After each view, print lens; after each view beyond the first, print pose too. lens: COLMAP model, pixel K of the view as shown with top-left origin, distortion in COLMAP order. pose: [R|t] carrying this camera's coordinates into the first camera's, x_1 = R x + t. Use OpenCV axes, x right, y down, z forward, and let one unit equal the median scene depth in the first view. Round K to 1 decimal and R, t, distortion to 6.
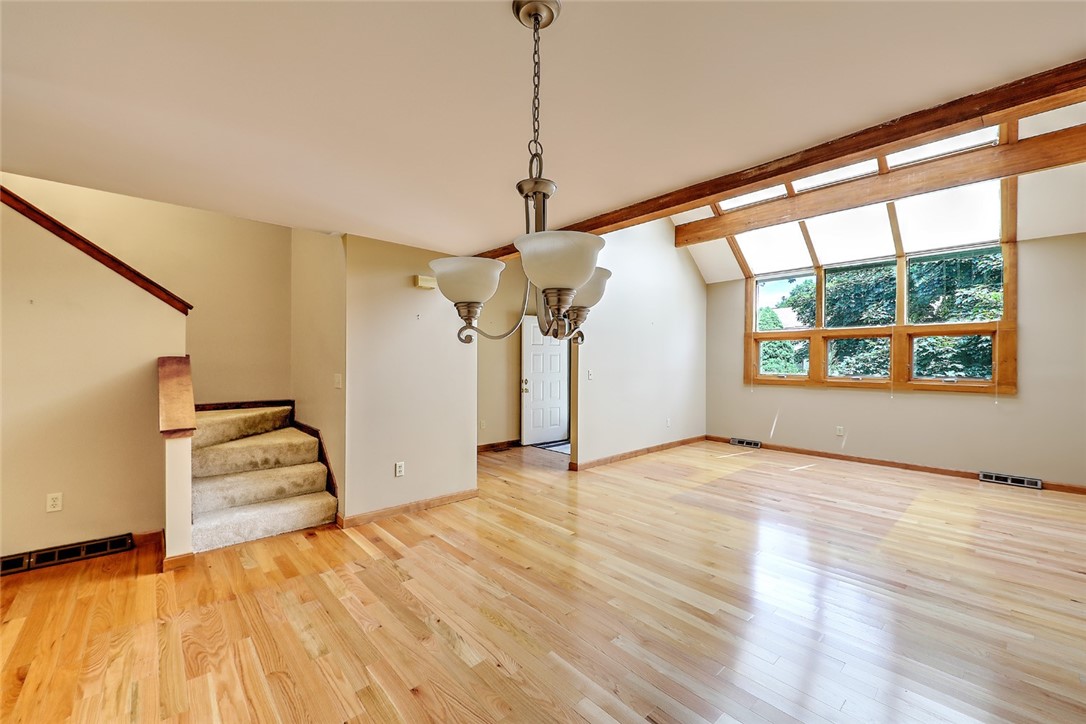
lens RADIAL K [[435.2, 0, 541.7], [0, 435.2, 362.7], [0, 0, 1]] dist [0.002376, -0.002507]
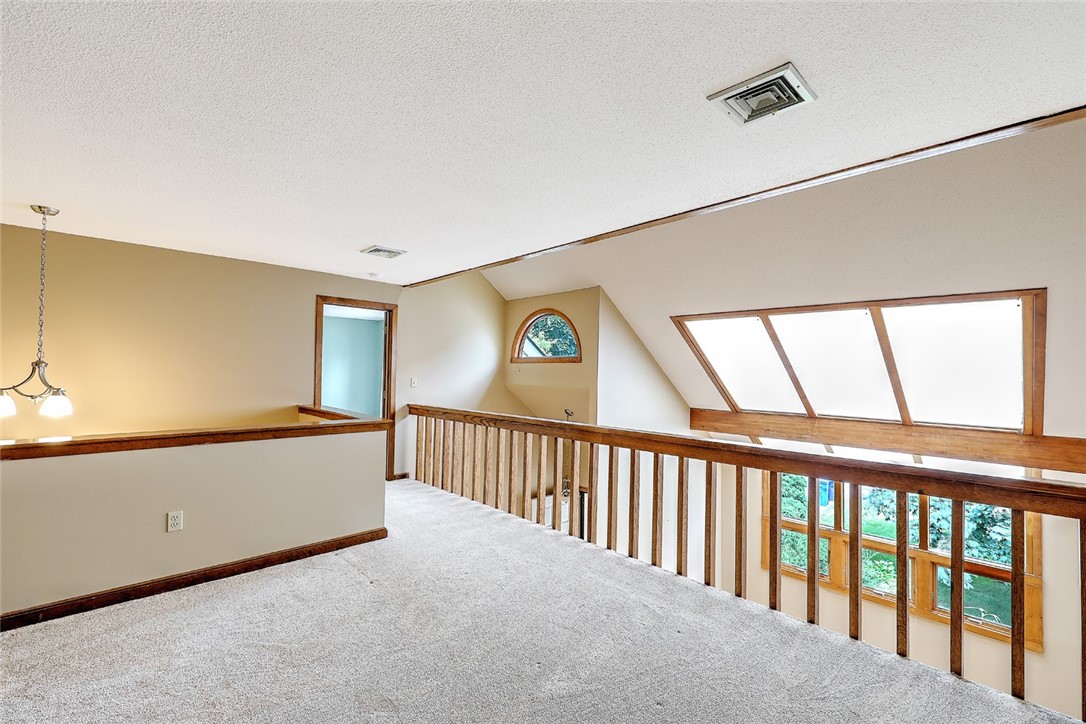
lens RADIAL K [[463.0, 0, 549.8], [0, 463.0, 361.7], [0, 0, 1]] dist [0.003111, -0.002566]
pose [[0.999587, 0.002976, 0.028577, -0.046264], [-0.002376, 0.999776, -0.021010, -0.543572], [-0.028633, 0.020933, 0.999371, -0.020766]]
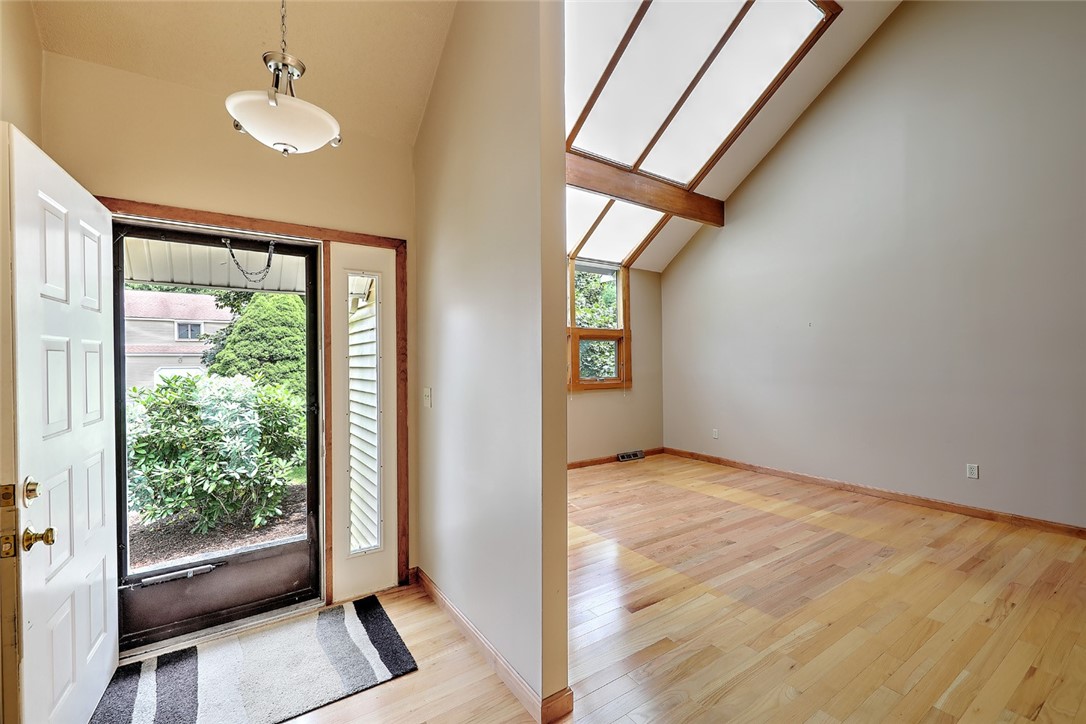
lens RADIAL K [[463.0, 0, 542.3], [0, 463.0, 361.7], [0, 0, 1]] dist [0.003111, -0.002566]
pose [[0.132672, -0.007191, 0.991134, -0.282147], [0.006351, 0.999959, 0.006405, -0.013336], [-0.991140, 0.005445, 0.132712, 1.047801]]
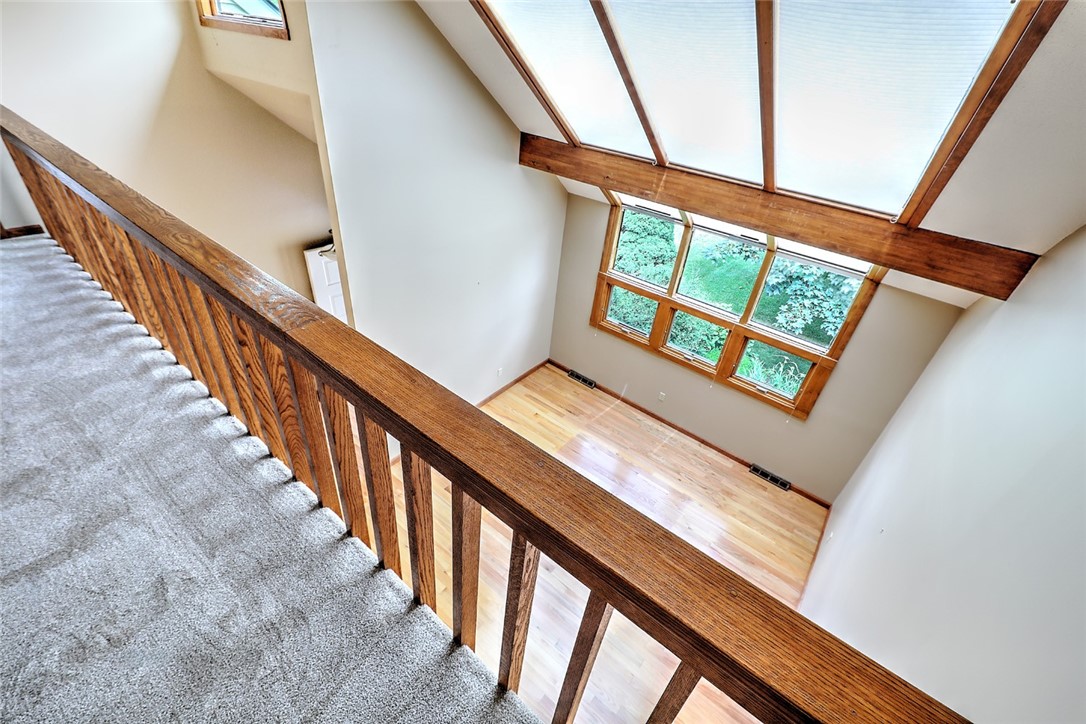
lens RADIAL K [[463.0, 0, 540.7], [0, 463.0, 363.9], [0, 0, 1]] dist [0.003111, -0.002566]
pose [[0.982885, -0.027889, 0.182099, 0.269943], [-0.081583, 0.820368, 0.565987, -0.591736], [-0.165174, -0.571156, 0.804052, 0.287242]]
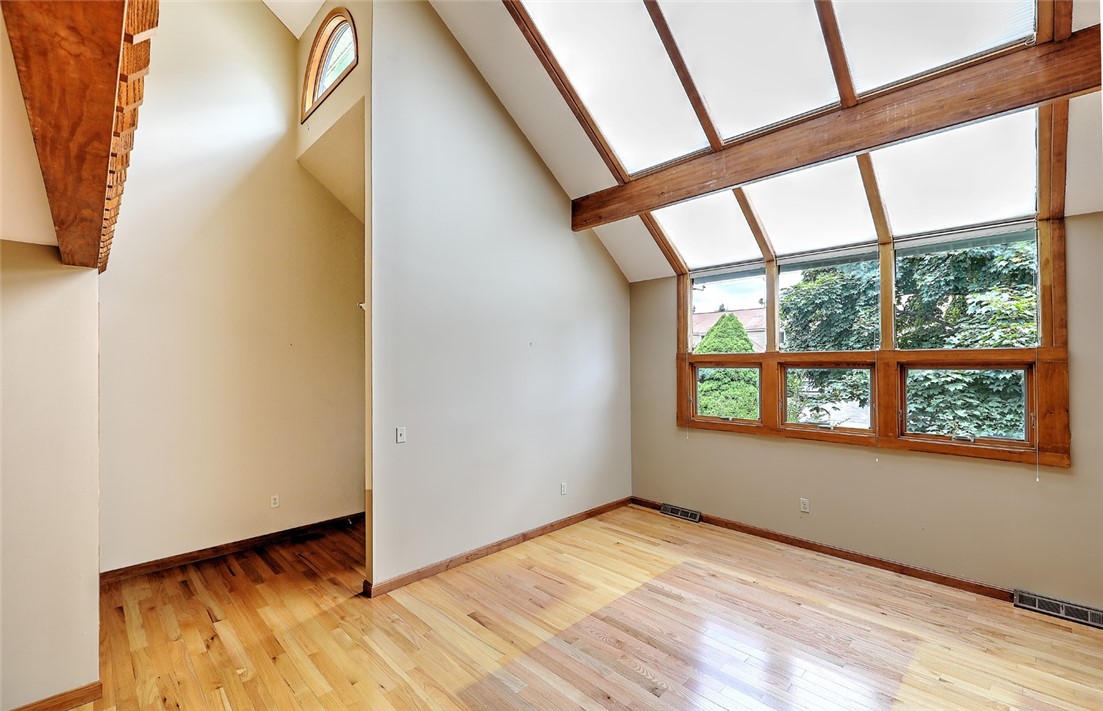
lens RADIAL K [[477.3, 0, 548.8], [0, 477.3, 354.6], [0, 0, 1]] dist [0.003205, -0.001284]
pose [[0.999277, -0.011065, 0.036378, 0.331432], [0.011629, 0.999815, -0.015351, -0.081305], [-0.036201, 0.015763, 0.999220, 0.345637]]
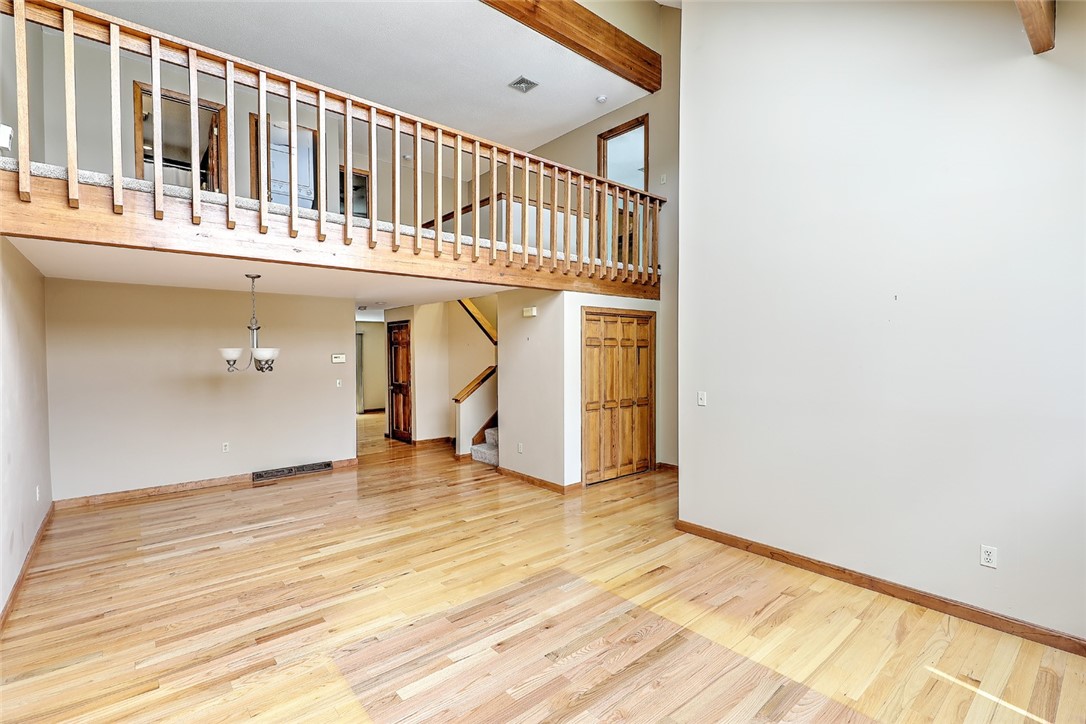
lens RADIAL K [[496.8, 0, 541.9], [0, 496.8, 358.7], [0, 0, 1]] dist [0.012286, -0.003491]
pose [[-0.035217, 0.009928, -0.999330, 0.982999], [0.003555, 0.999946, 0.009809, -0.046722], [0.999373, -0.003207, -0.035251, 0.864418]]
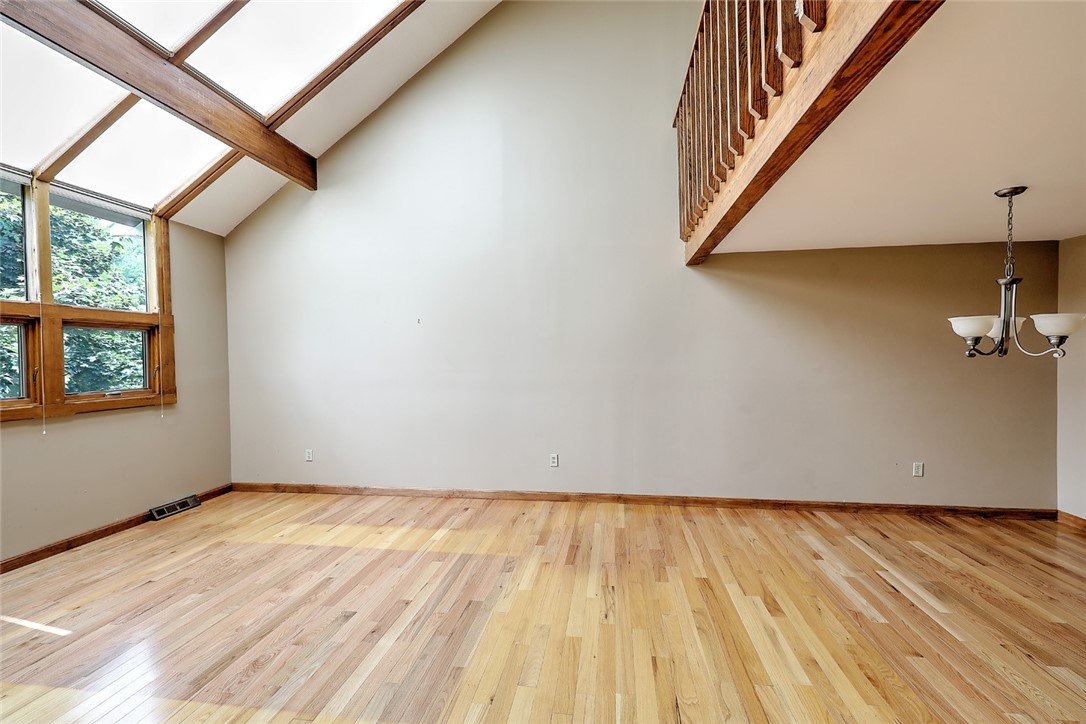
lens RADIAL K [[496.8, 0, 544.9], [0, 496.8, 363.4], [0, 0, 1]] dist [0.012286, -0.003491]
pose [[-0.643628, -0.013467, 0.765220, -0.103237], [0.005060, 0.999748, 0.021850, -0.021289], [-0.765322, 0.017935, -0.643398, 1.043226]]
